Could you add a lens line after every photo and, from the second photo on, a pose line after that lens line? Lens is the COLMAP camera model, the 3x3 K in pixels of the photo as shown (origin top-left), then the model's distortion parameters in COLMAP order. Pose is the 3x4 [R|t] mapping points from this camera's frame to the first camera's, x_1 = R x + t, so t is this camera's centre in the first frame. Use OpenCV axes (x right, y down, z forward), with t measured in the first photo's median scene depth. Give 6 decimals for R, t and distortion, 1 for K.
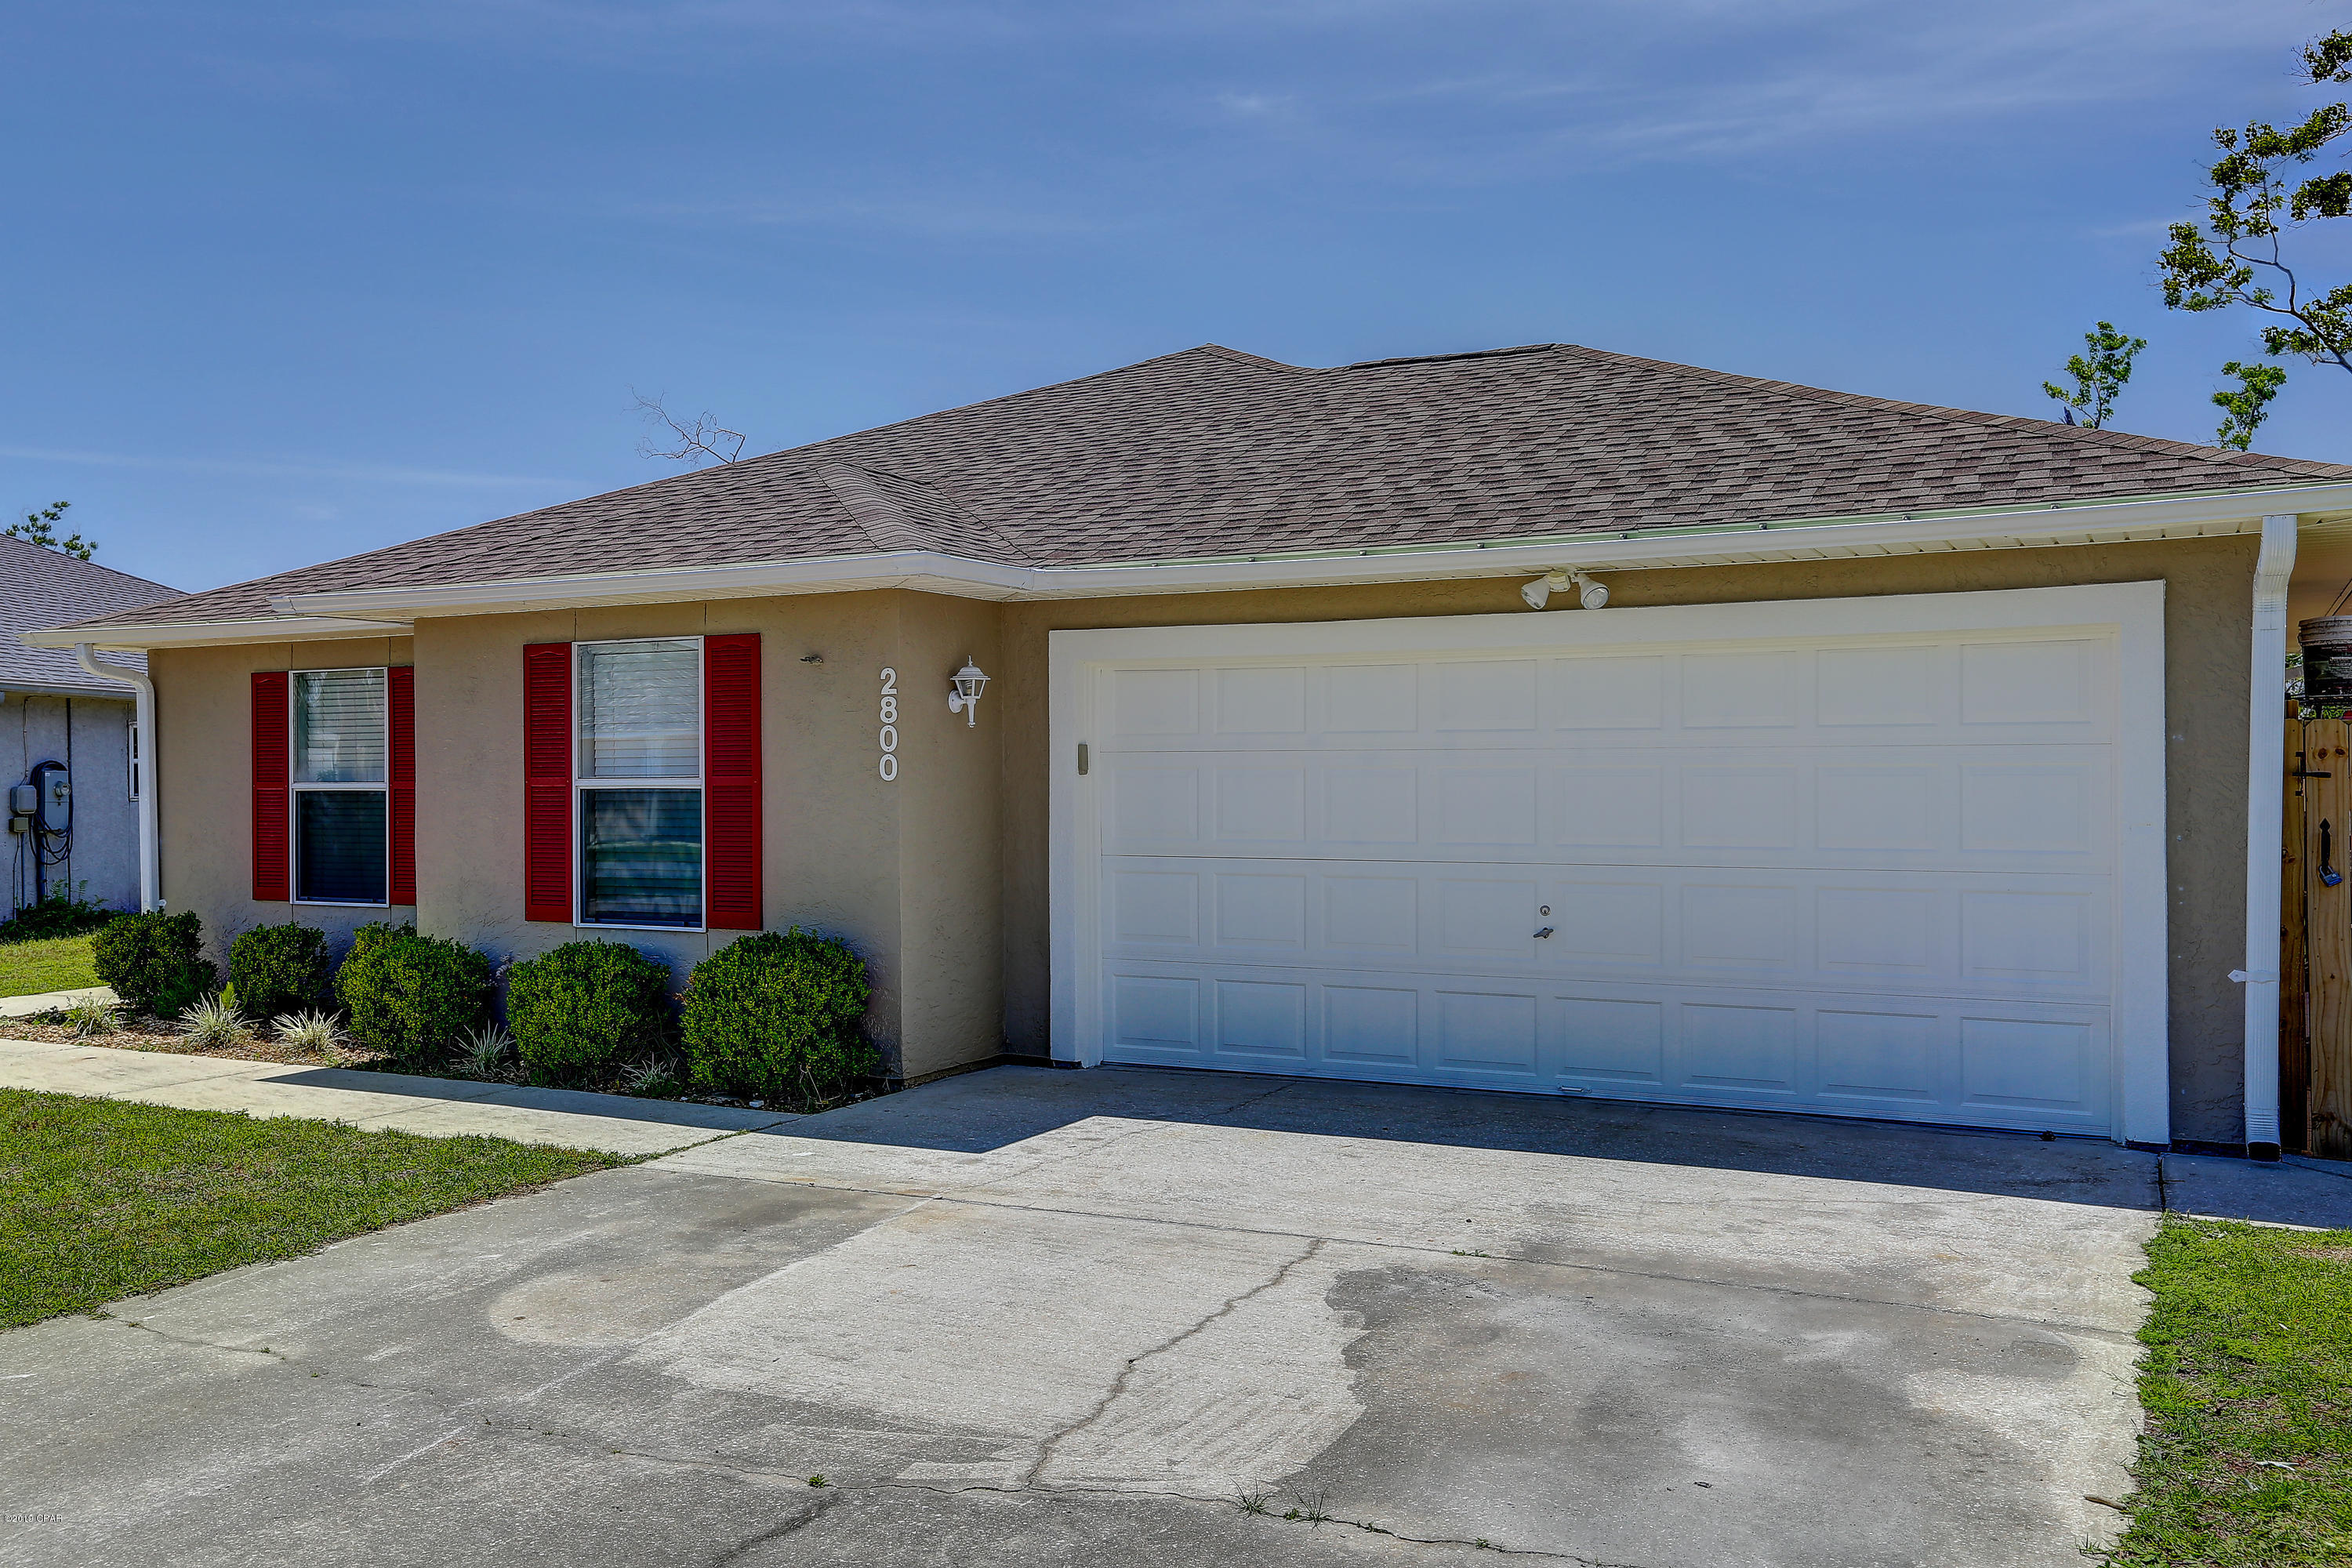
lens RADIAL K [[1947.1, 0, 1190.4], [0, 1947.1, 793.0], [0, 0, 1]] dist [0.007015, 0.032462]
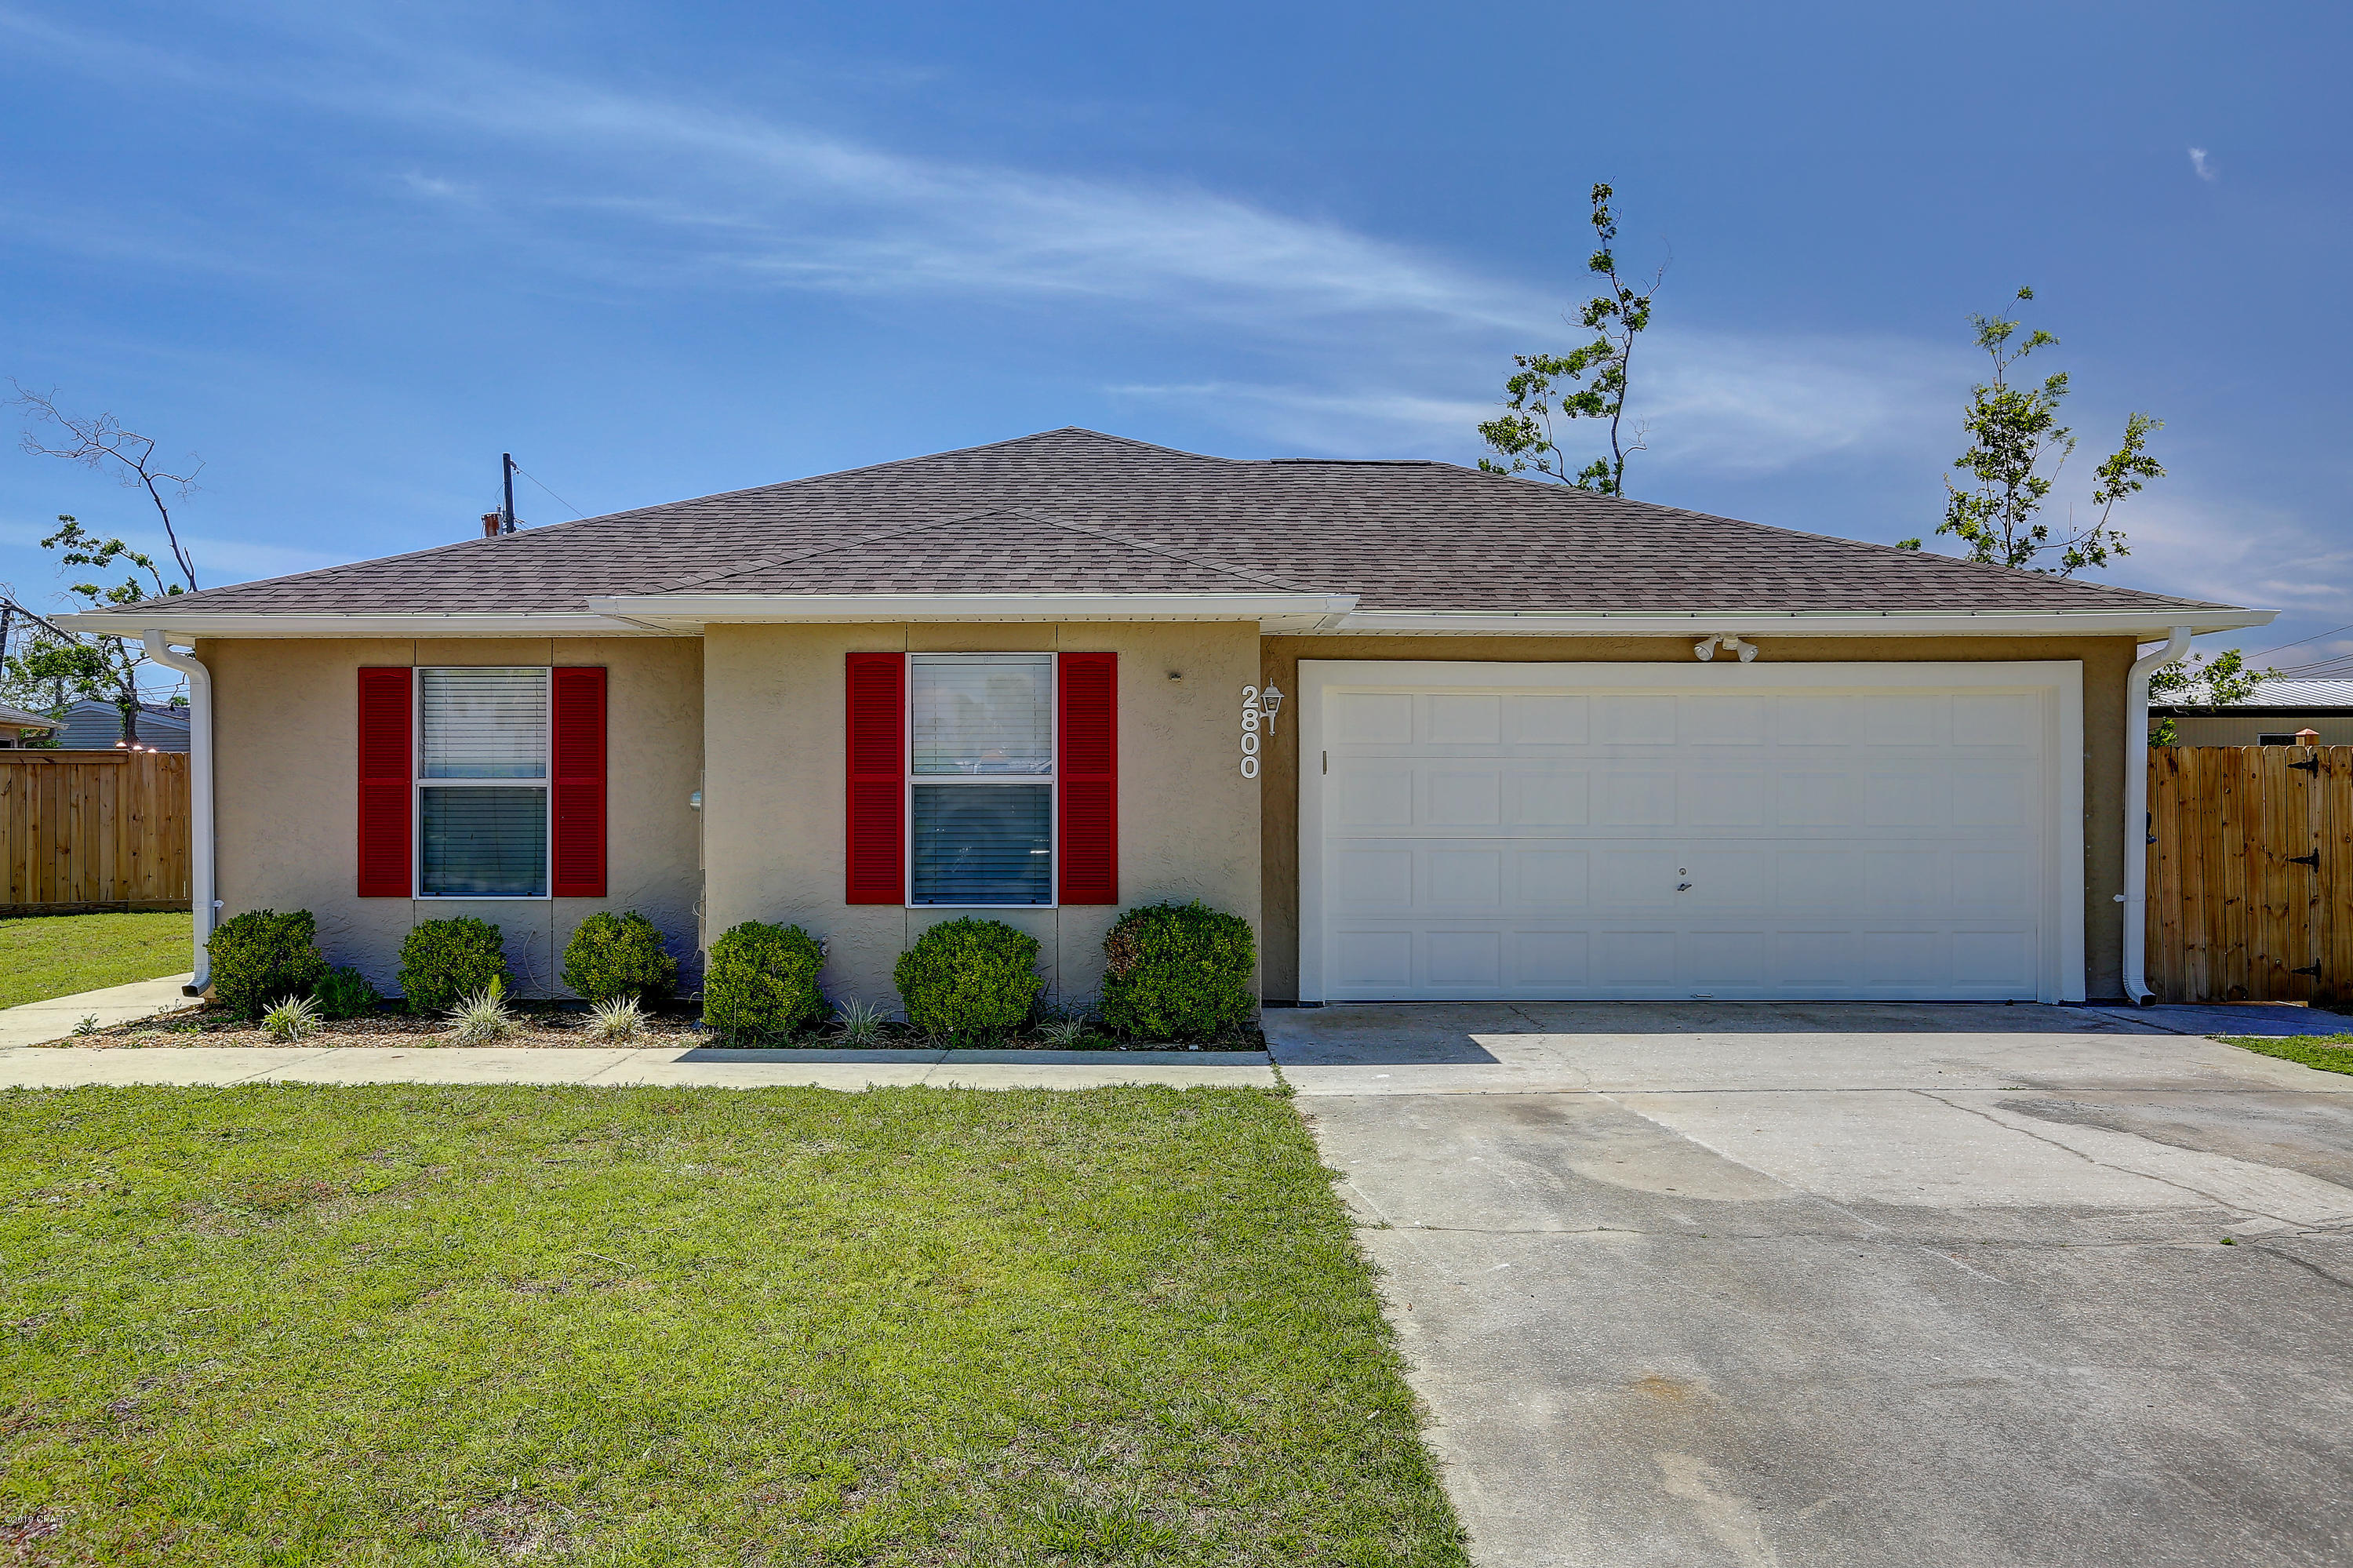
lens RADIAL K [[1590.0, 0, 1183.2], [0, 1590.0, 782.8], [0, 0, 1]] dist [-0.010843, 0.000784]
pose [[0.889032, 0.005776, 0.457809, -0.626799], [-0.000016, 0.999921, -0.012585, 0.009145], [-0.457845, 0.011181, 0.888962, 0.123618]]
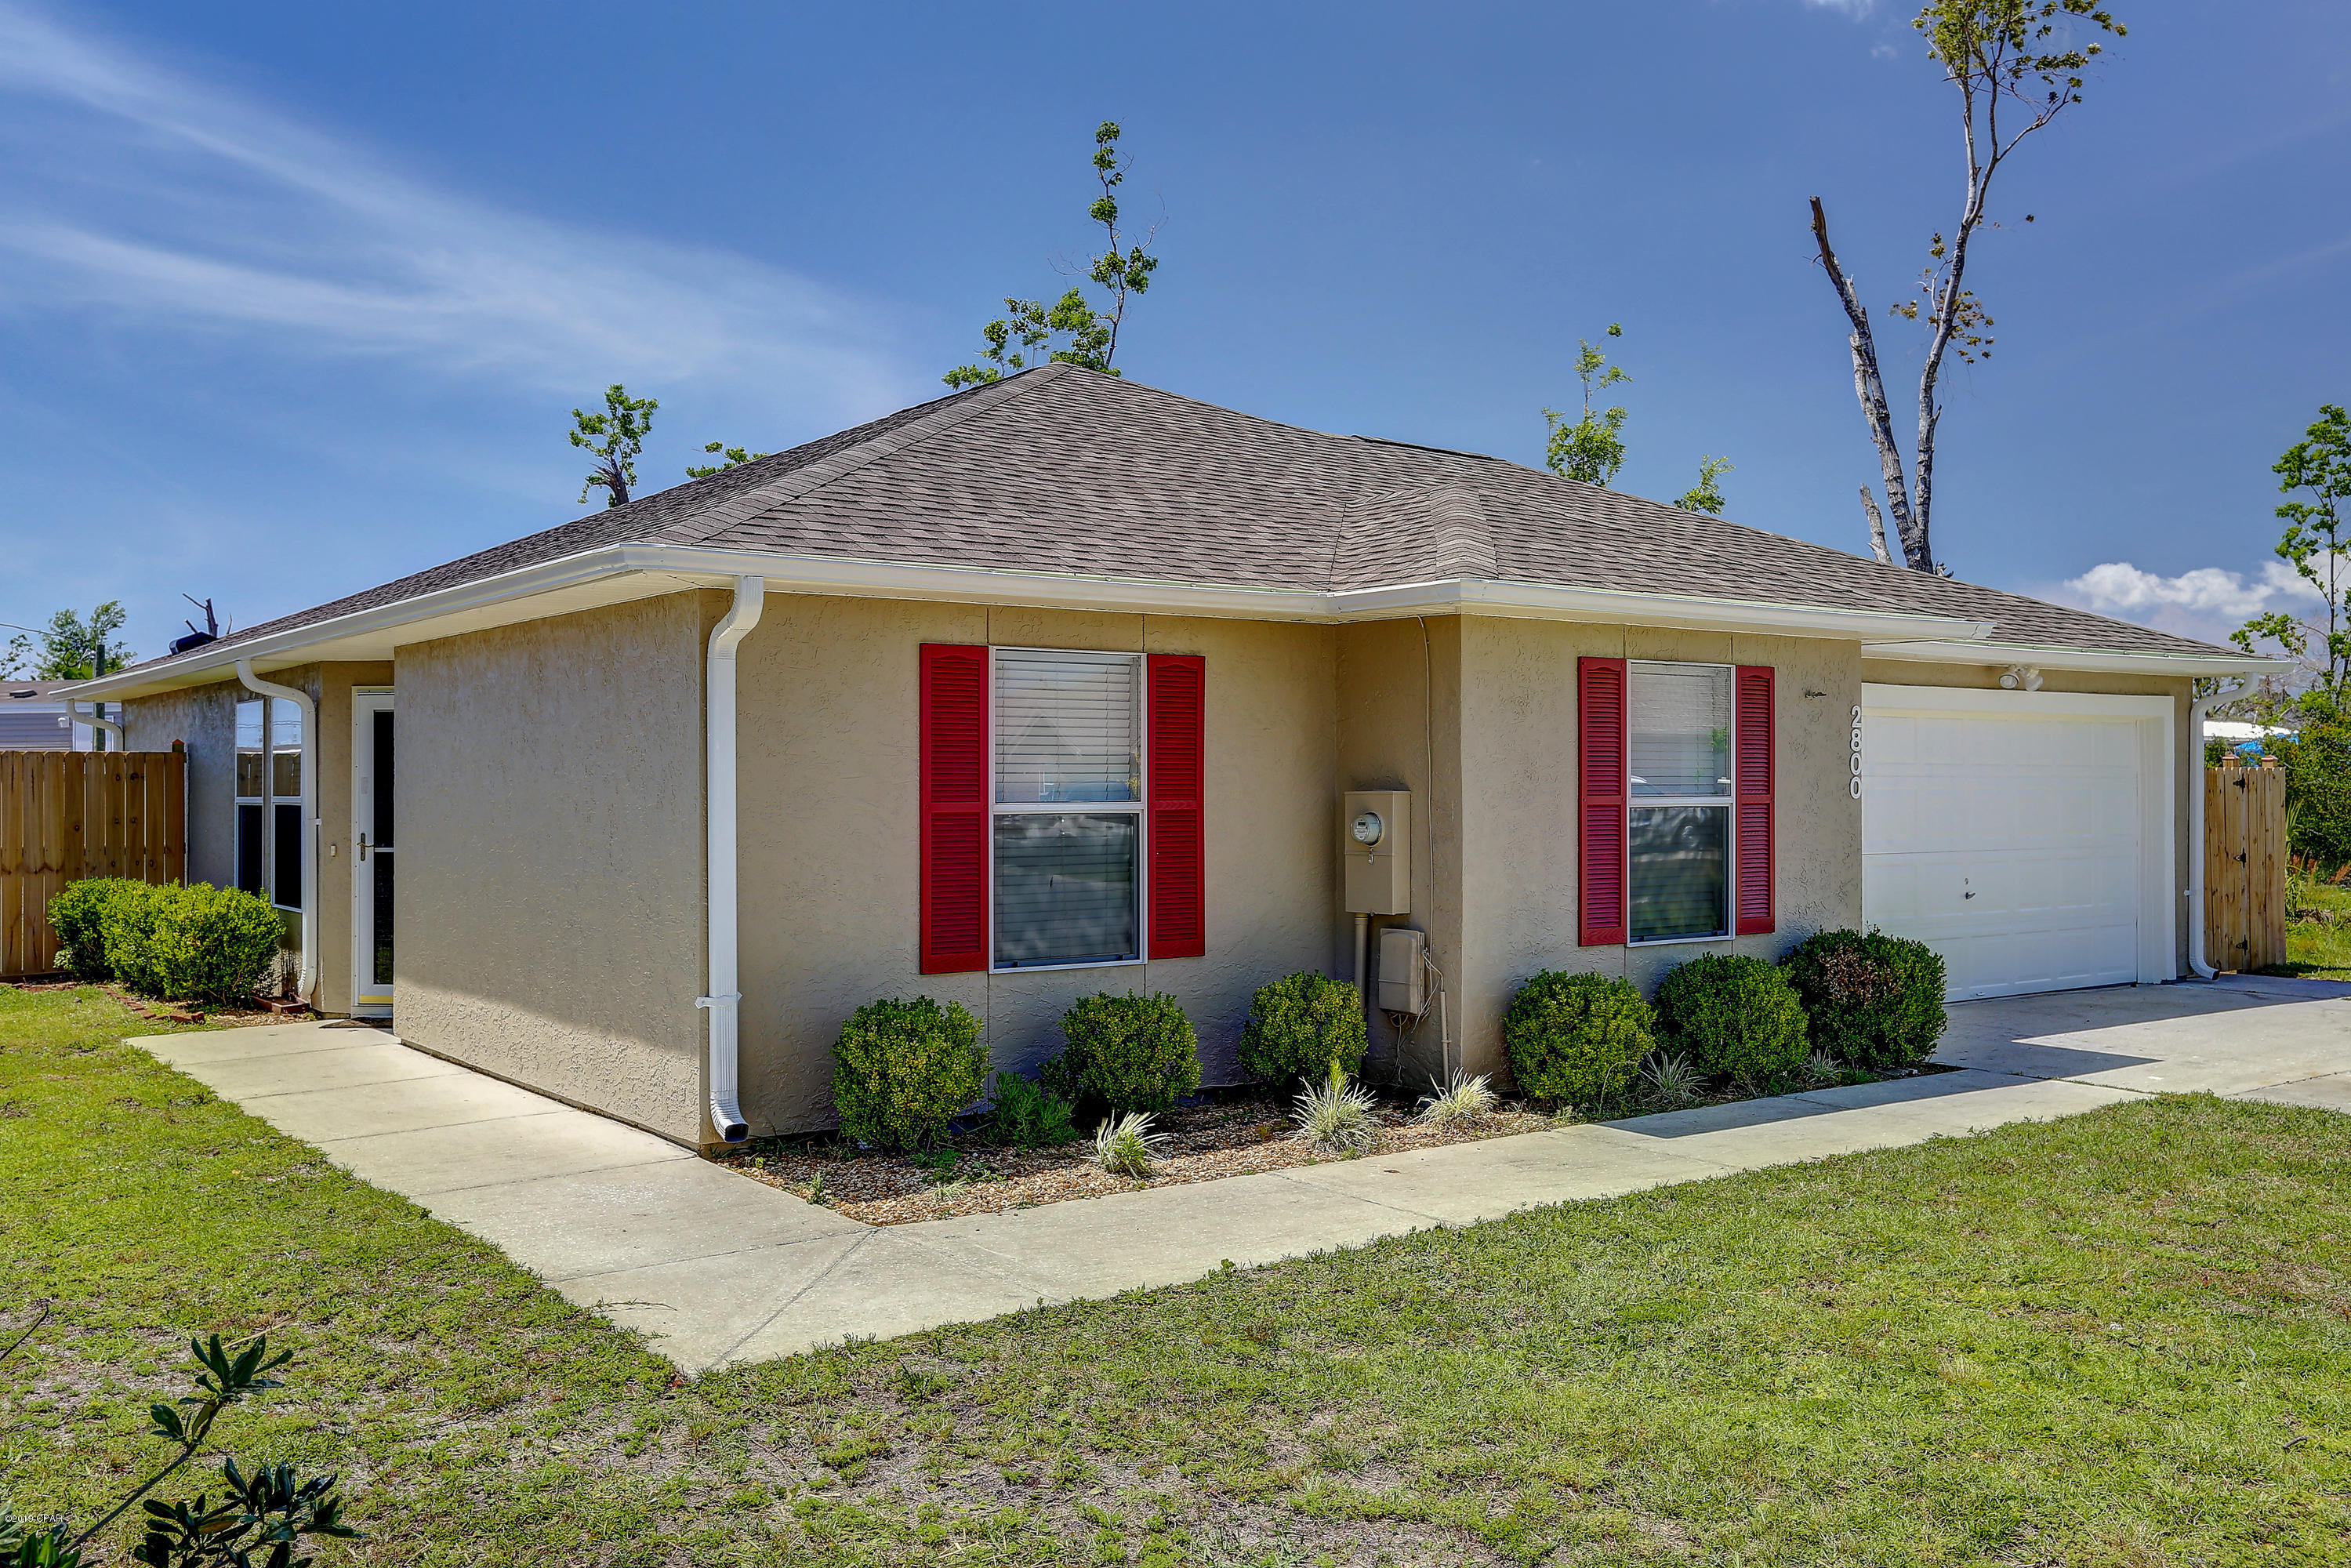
lens RADIAL K [[1946.3, 0, 1162.0], [0, 1946.3, 779.5], [0, 0, 1]] dist [0.007015, 0.032462]
pose [[0.449211, 0.008204, 0.893388, -1.383859], [0.008687, 0.999870, -0.013550, -0.005154], [-0.893383, 0.013848, 0.449081, 0.811594]]
